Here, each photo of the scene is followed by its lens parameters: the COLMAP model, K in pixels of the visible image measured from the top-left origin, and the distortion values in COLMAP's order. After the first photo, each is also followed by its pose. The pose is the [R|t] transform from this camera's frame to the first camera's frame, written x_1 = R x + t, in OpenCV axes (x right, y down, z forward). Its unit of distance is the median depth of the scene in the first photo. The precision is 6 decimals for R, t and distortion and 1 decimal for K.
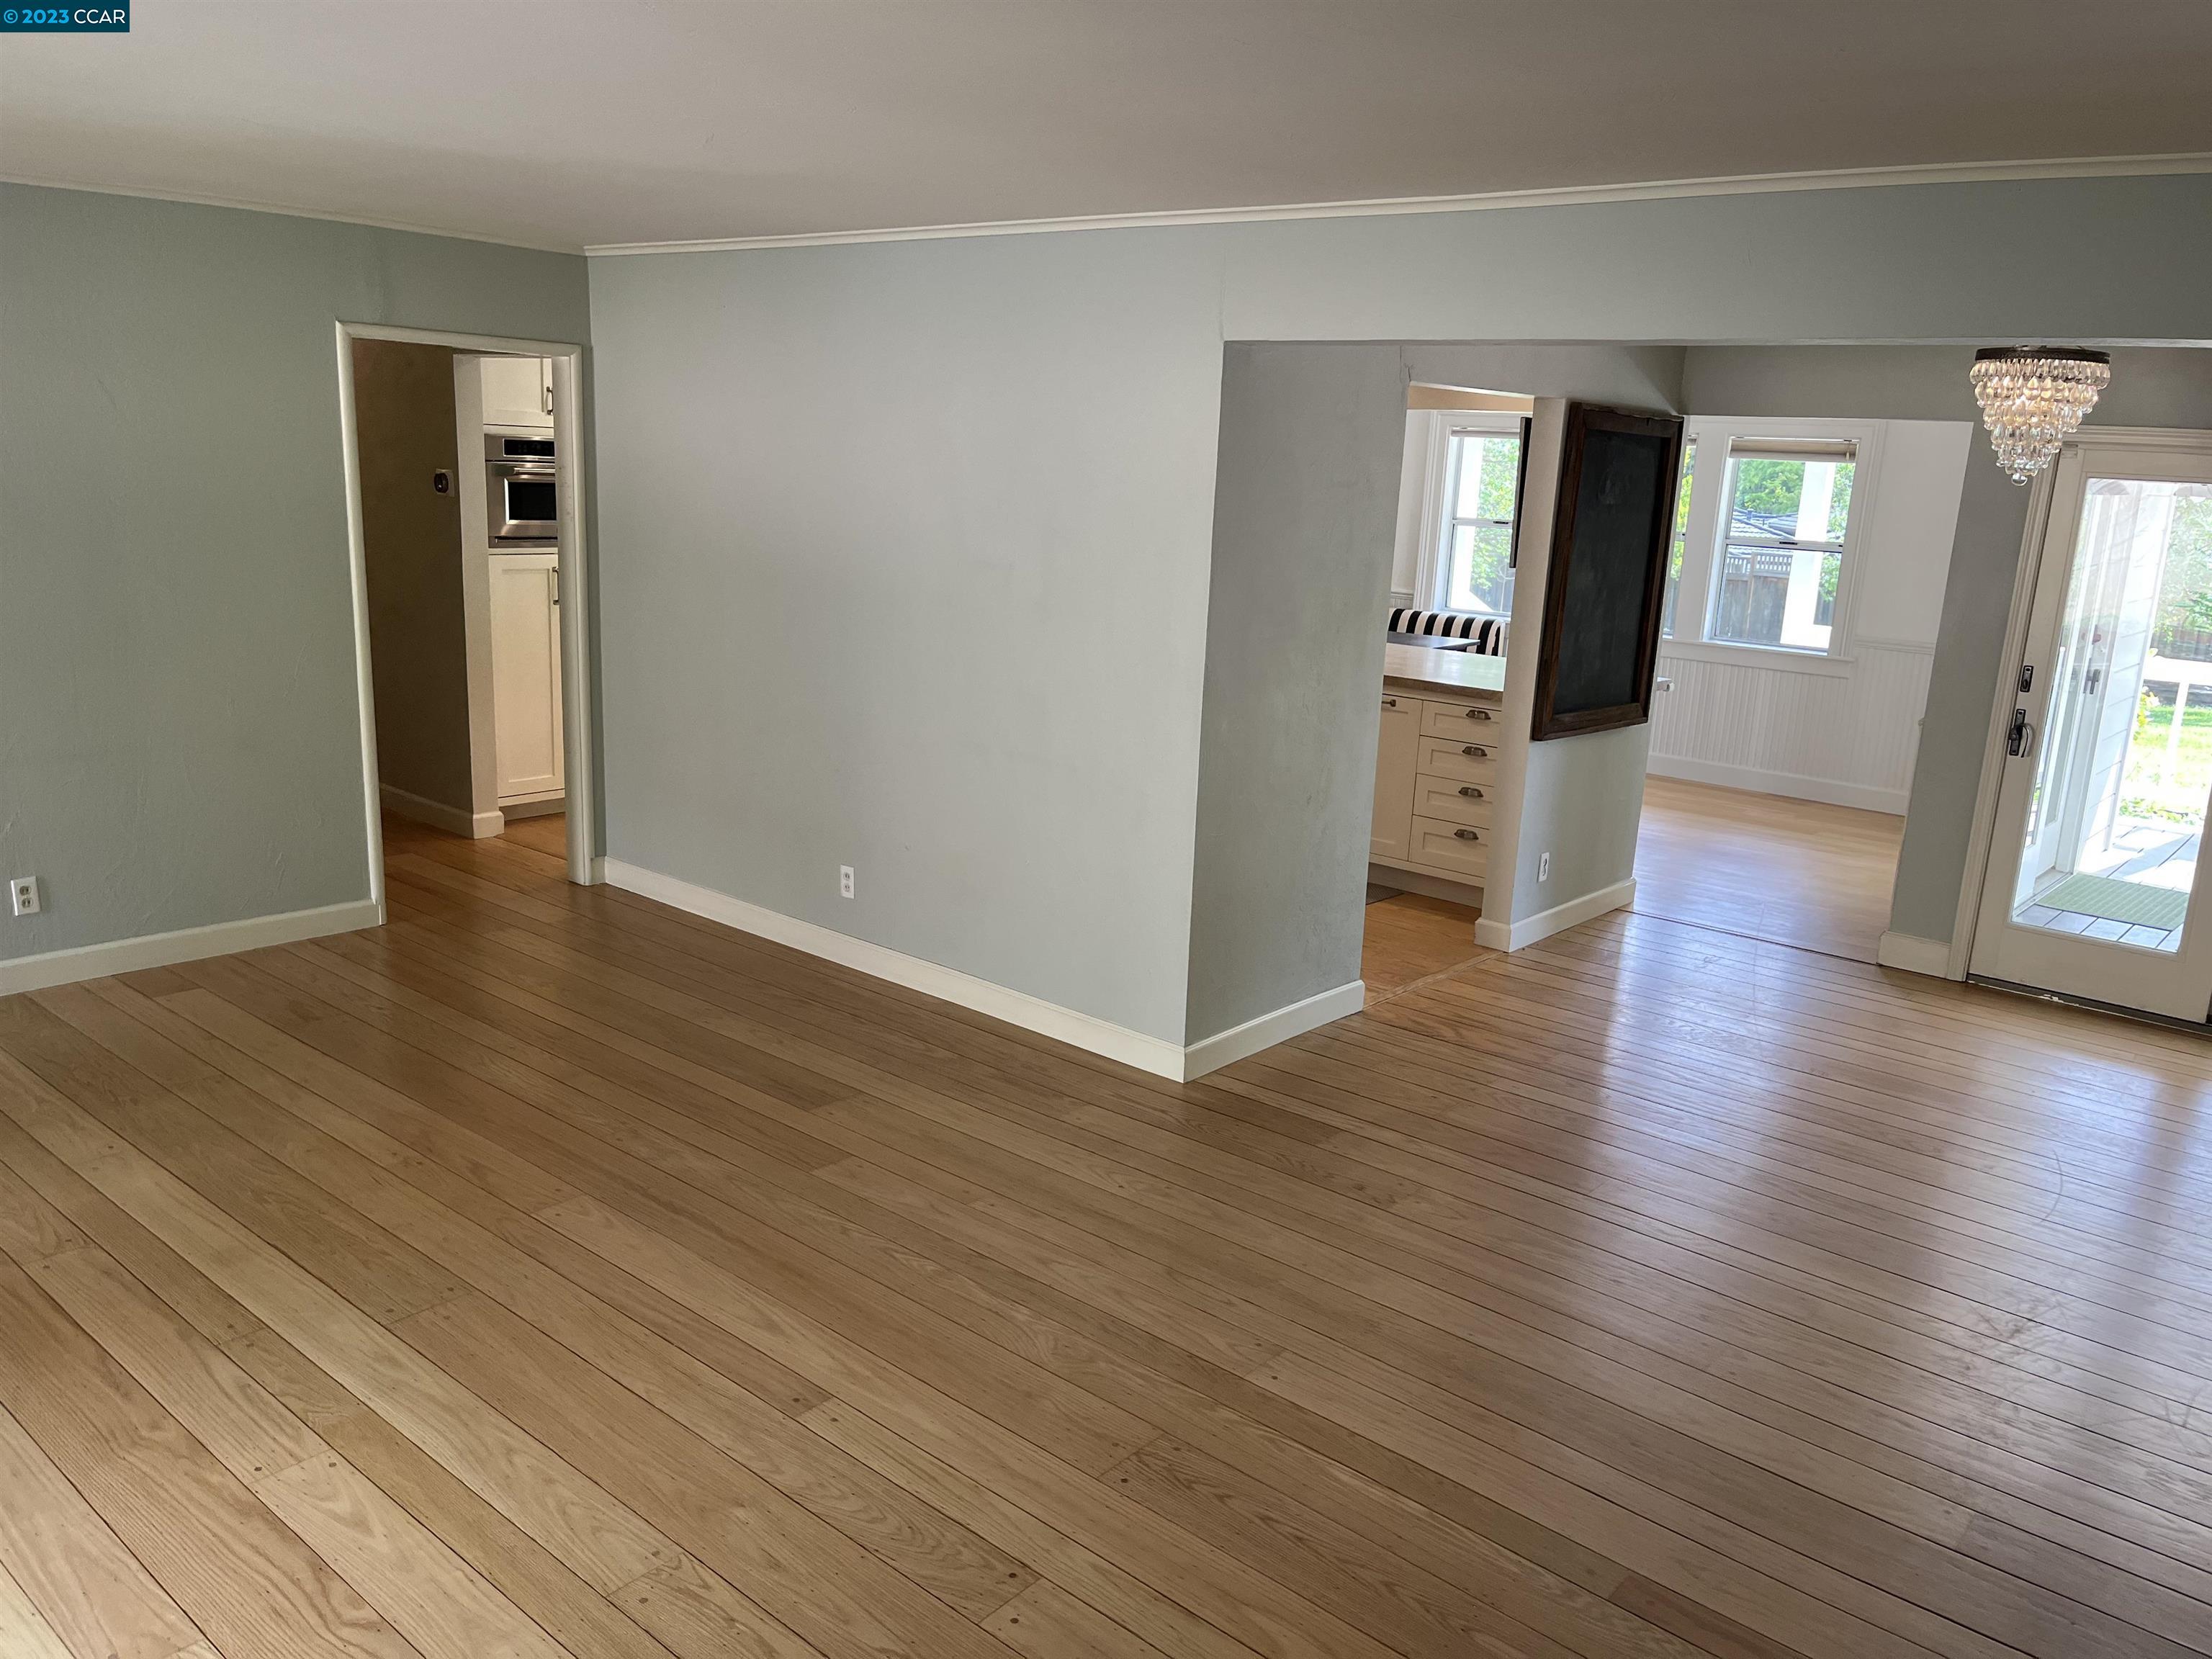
lens RADIAL K [[1667.8, 0, 1107.5], [0, 1667.8, 834.3], [0, 0, 1]] dist [0.082875, -0.120063]
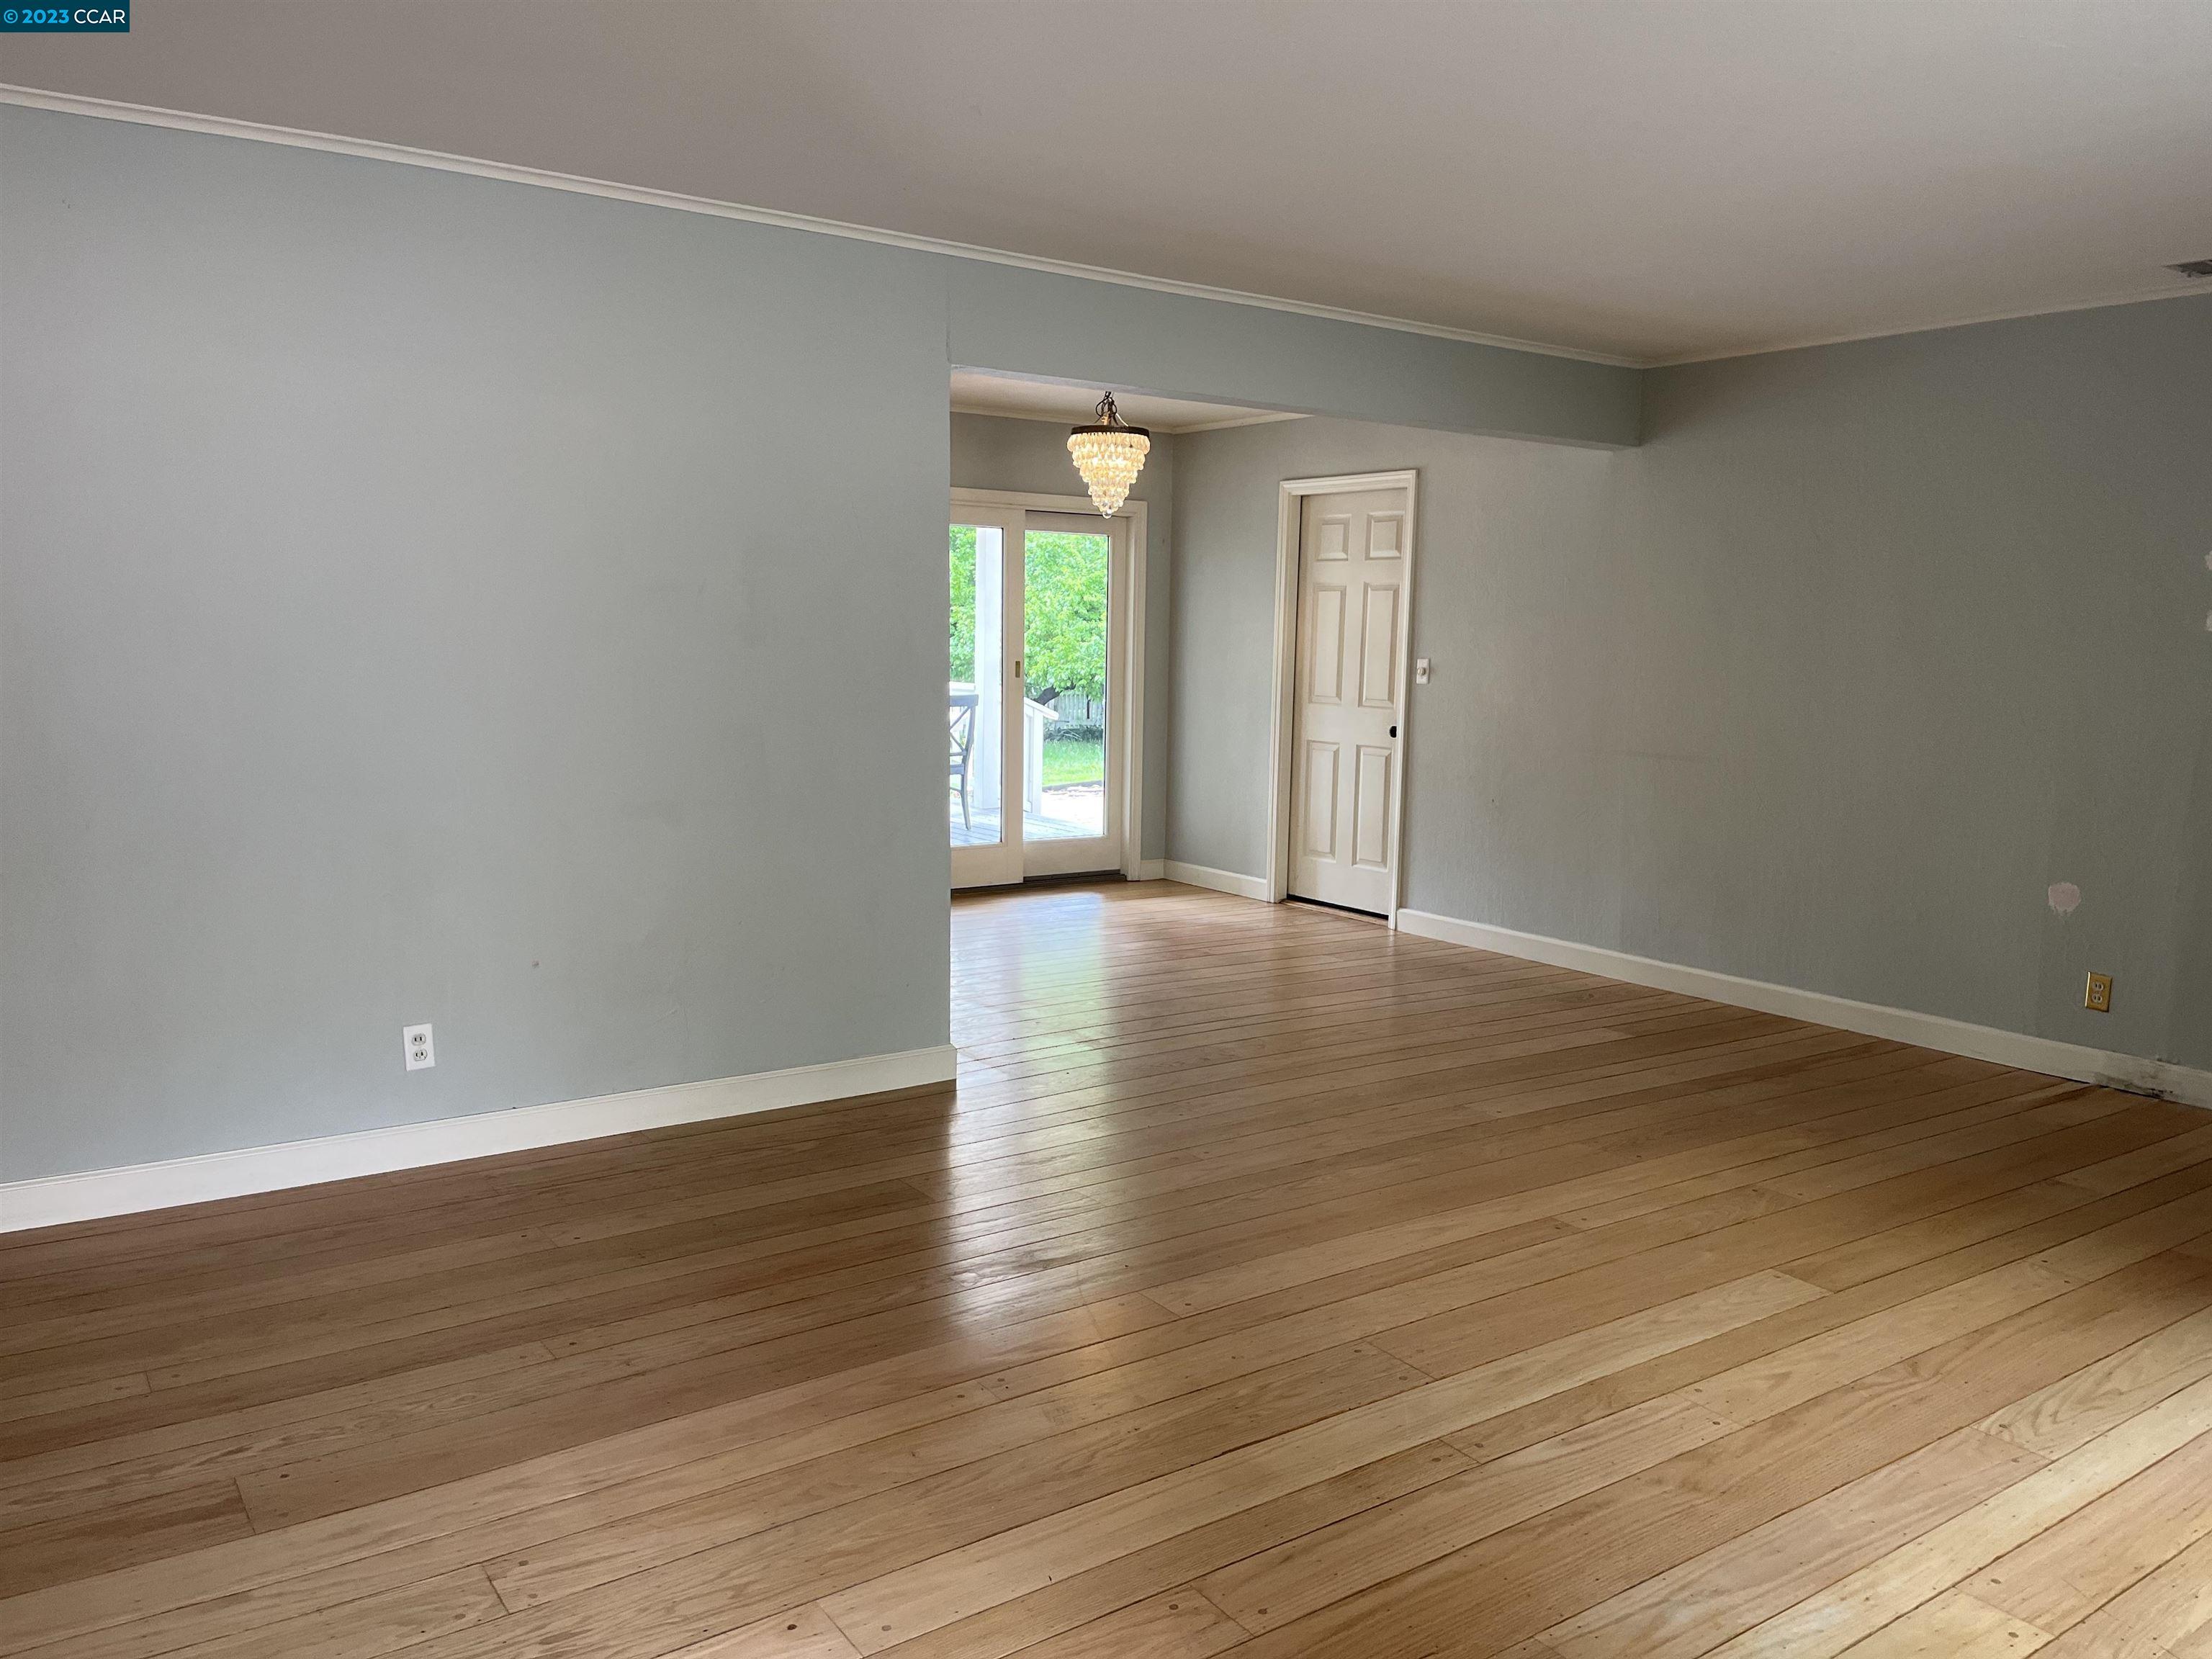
lens RADIAL K [[1667.8, 0, 1107.5], [0, 1667.8, 834.3], [0, 0, 1]] dist [0.082875, -0.120063]
pose [[0.261483, -0.164999, 0.951000, -1.297664], [0.216087, 0.970279, 0.108930, -0.129522], [-0.940709, 0.177015, 0.289366, 0.862119]]
